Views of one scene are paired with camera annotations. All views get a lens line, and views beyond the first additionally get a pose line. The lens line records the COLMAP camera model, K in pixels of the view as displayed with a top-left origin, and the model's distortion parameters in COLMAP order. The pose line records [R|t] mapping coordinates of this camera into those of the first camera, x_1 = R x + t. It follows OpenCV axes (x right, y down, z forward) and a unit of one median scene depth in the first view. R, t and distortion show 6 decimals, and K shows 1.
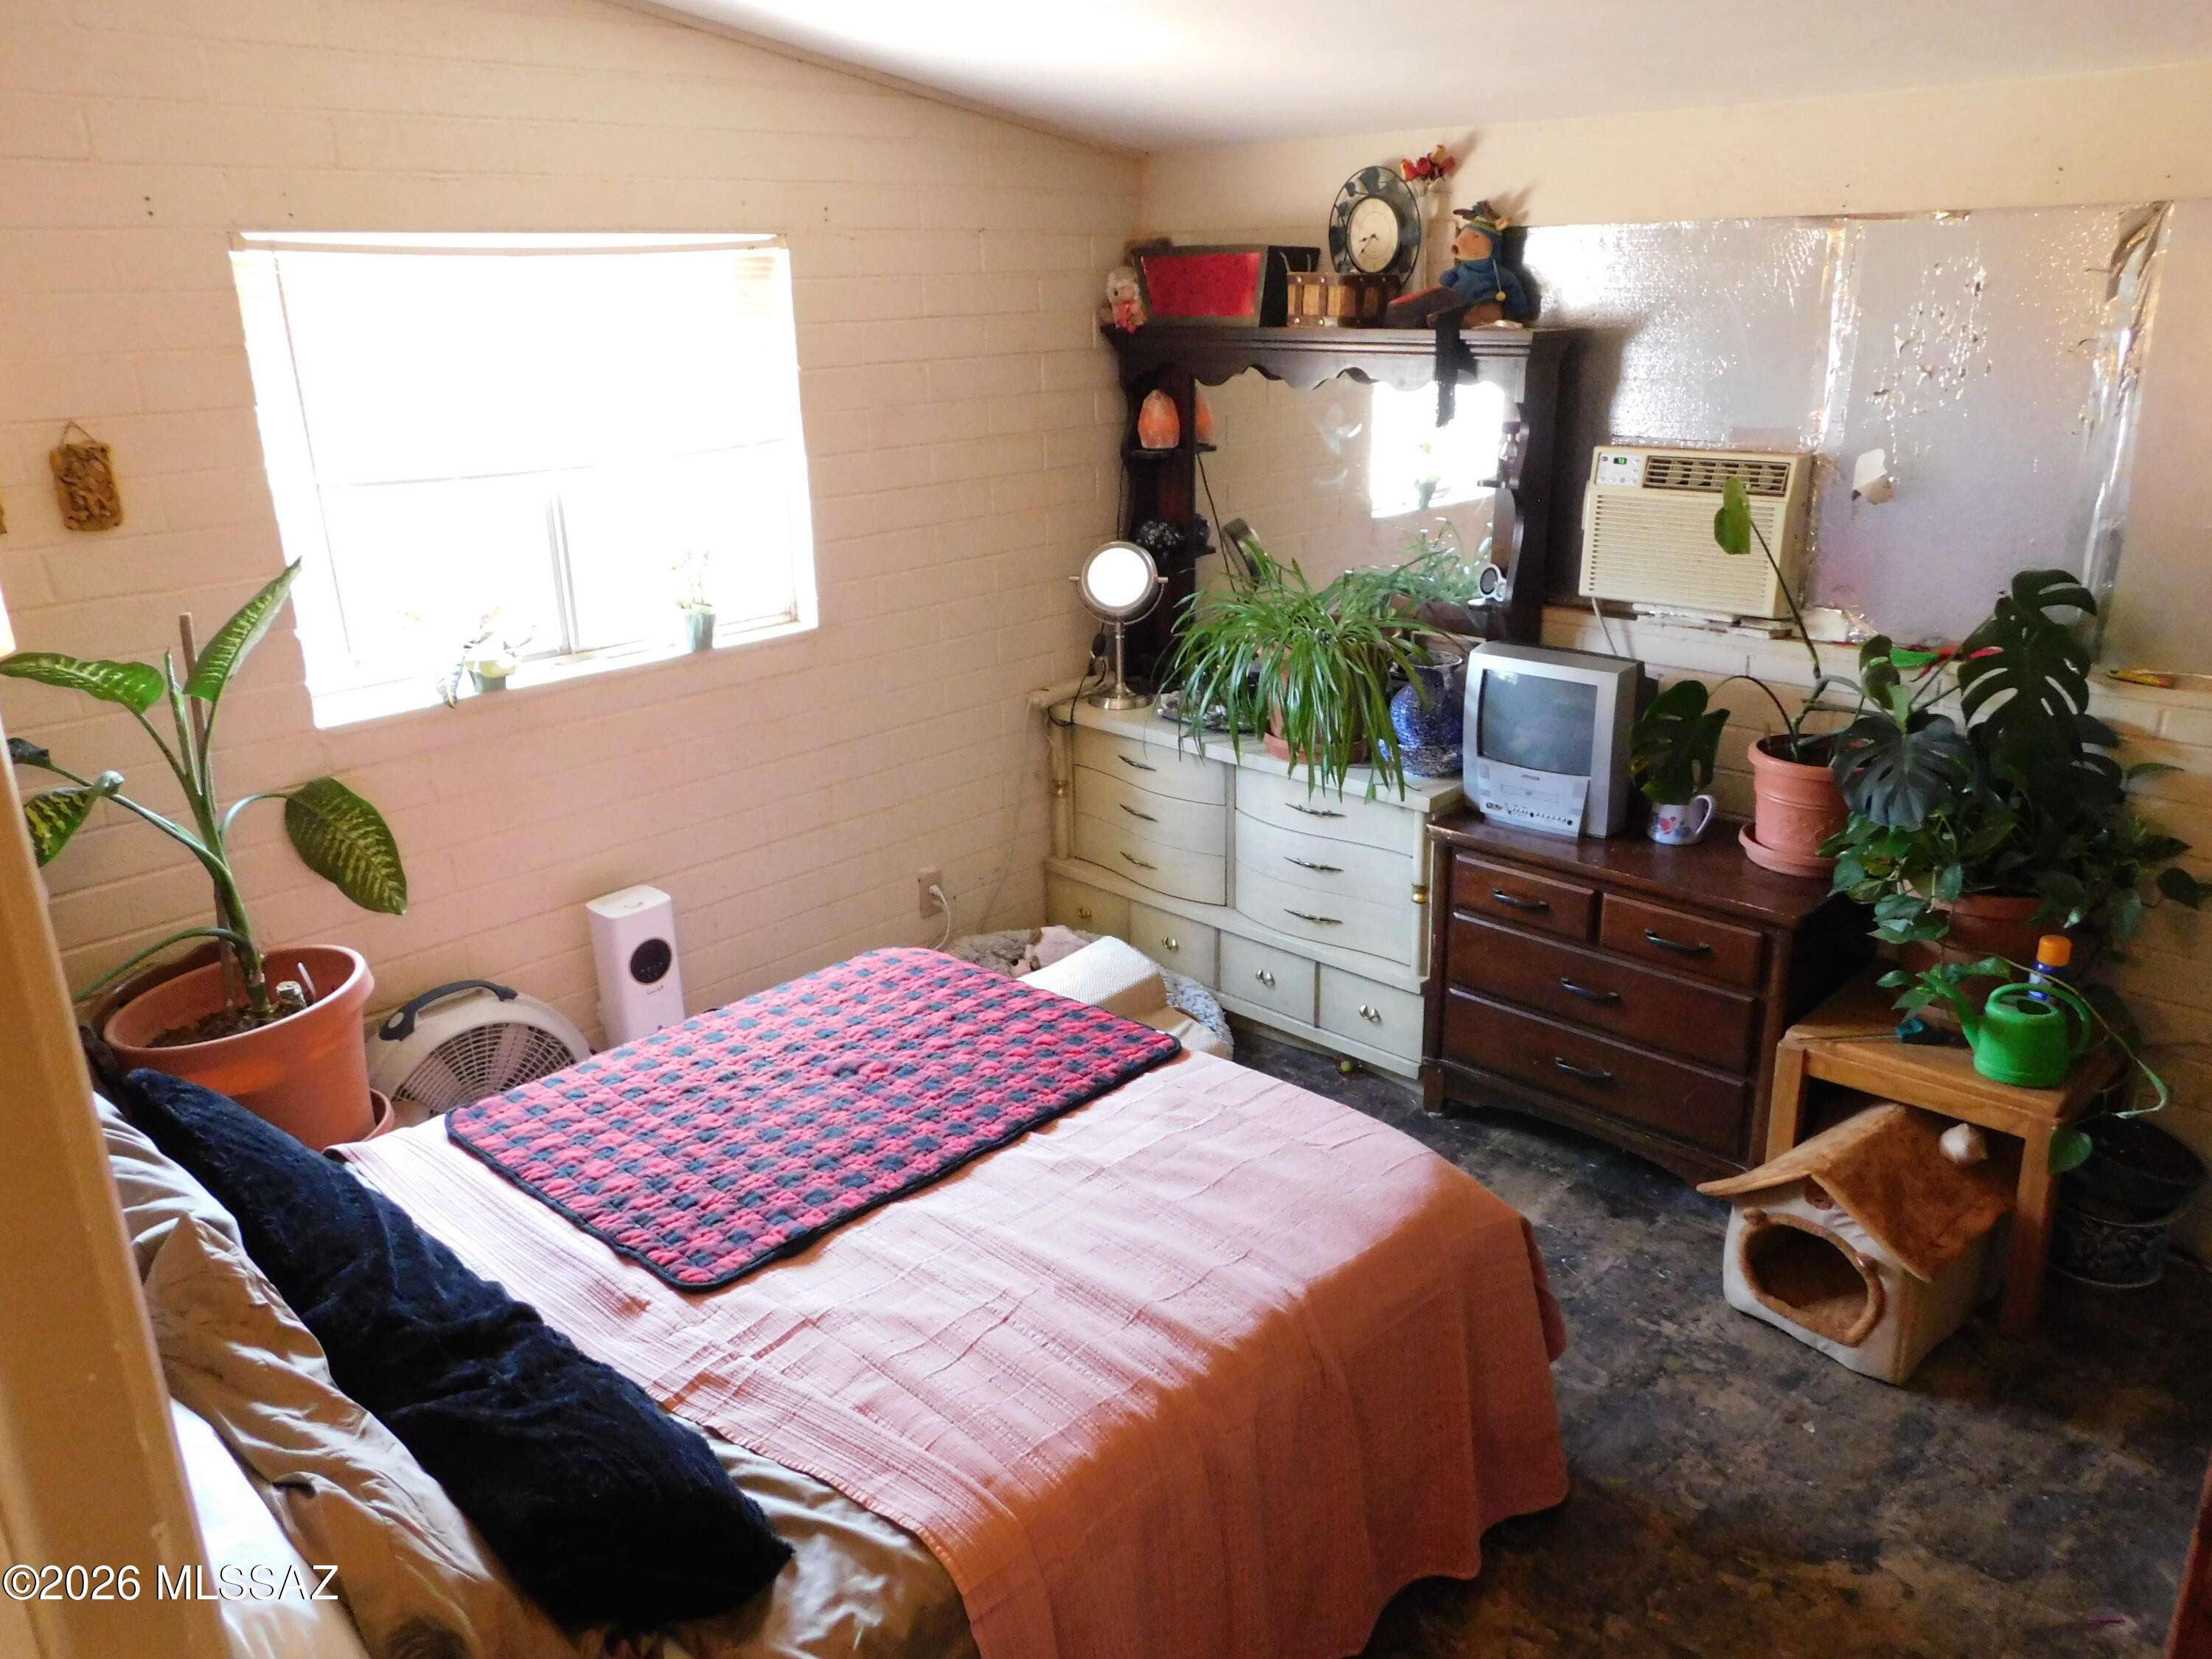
lens RADIAL K [[1607.1, 0, 1107.7], [0, 1607.1, 830.3], [0, 0, 1]] dist [-0.024158, 0.019920]
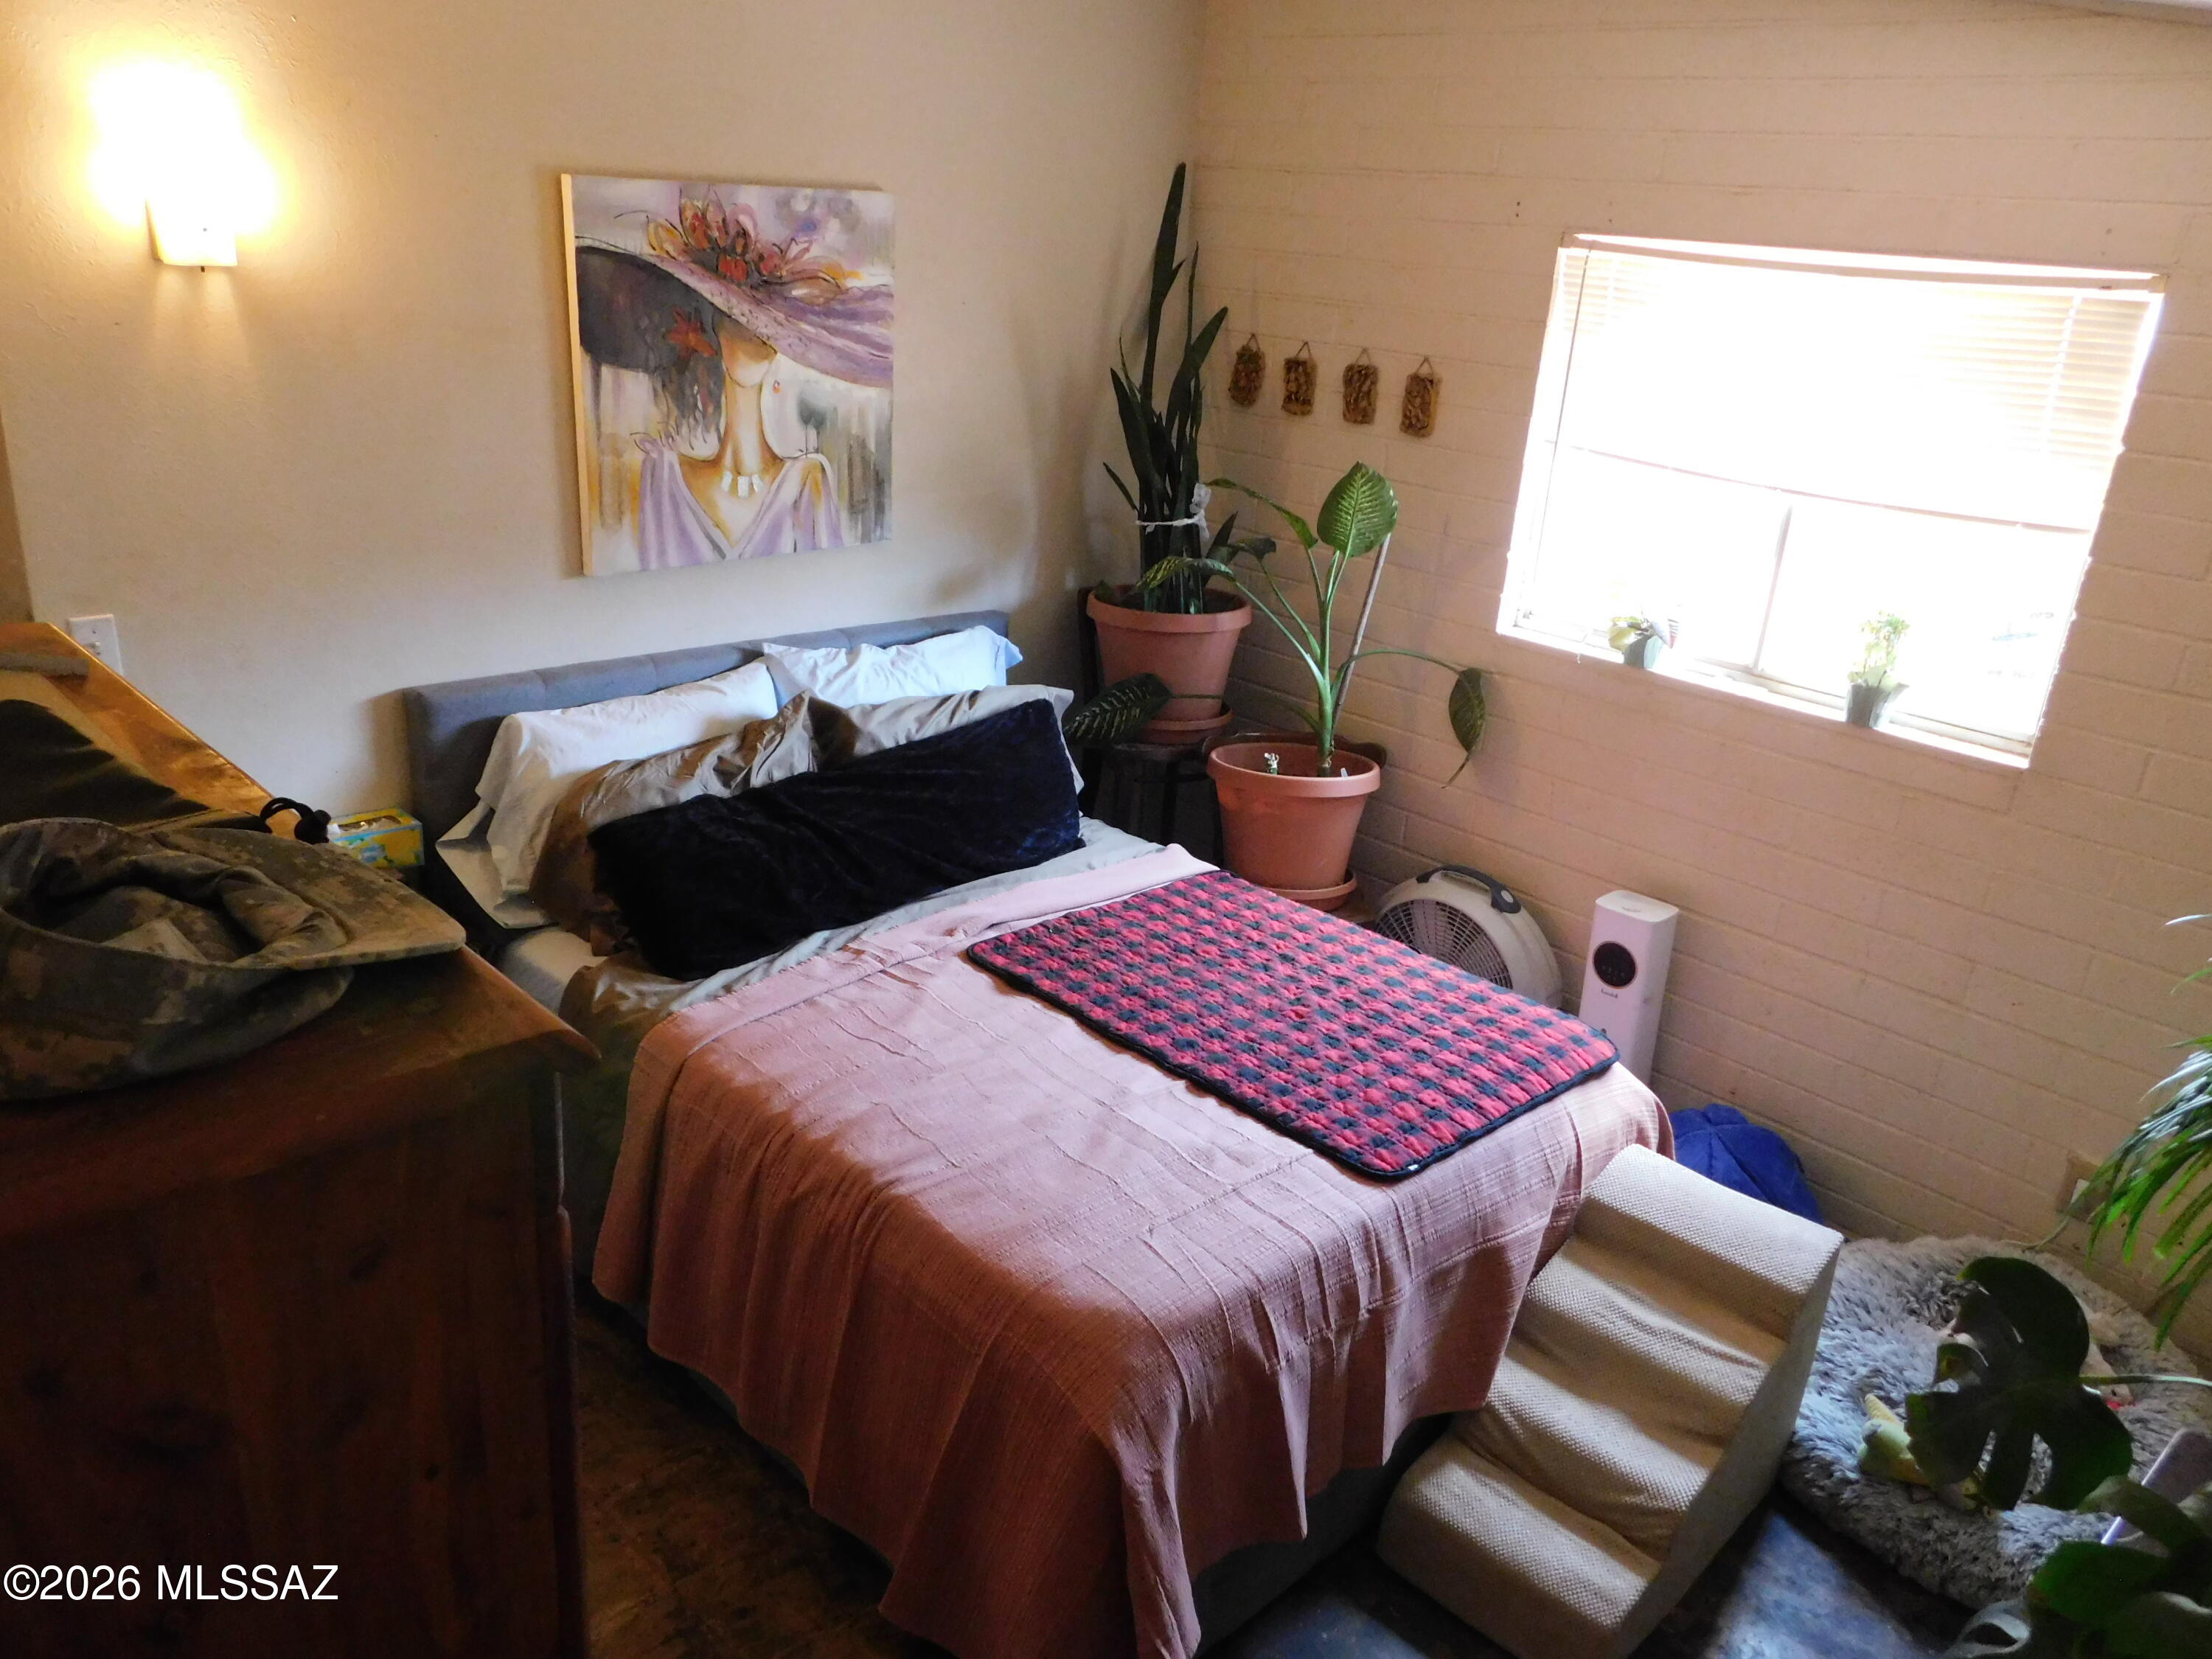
lens RADIAL K [[1607.1, 0, 1108.8], [0, 1607.1, 824.8], [0, 0, 1]] dist [-0.024158, 0.019920]
pose [[-0.023389, 0.365194, -0.930638, 0.819879], [-0.396262, 0.851257, 0.344003, -0.278852], [0.917840, 0.376822, 0.124802, 0.716028]]
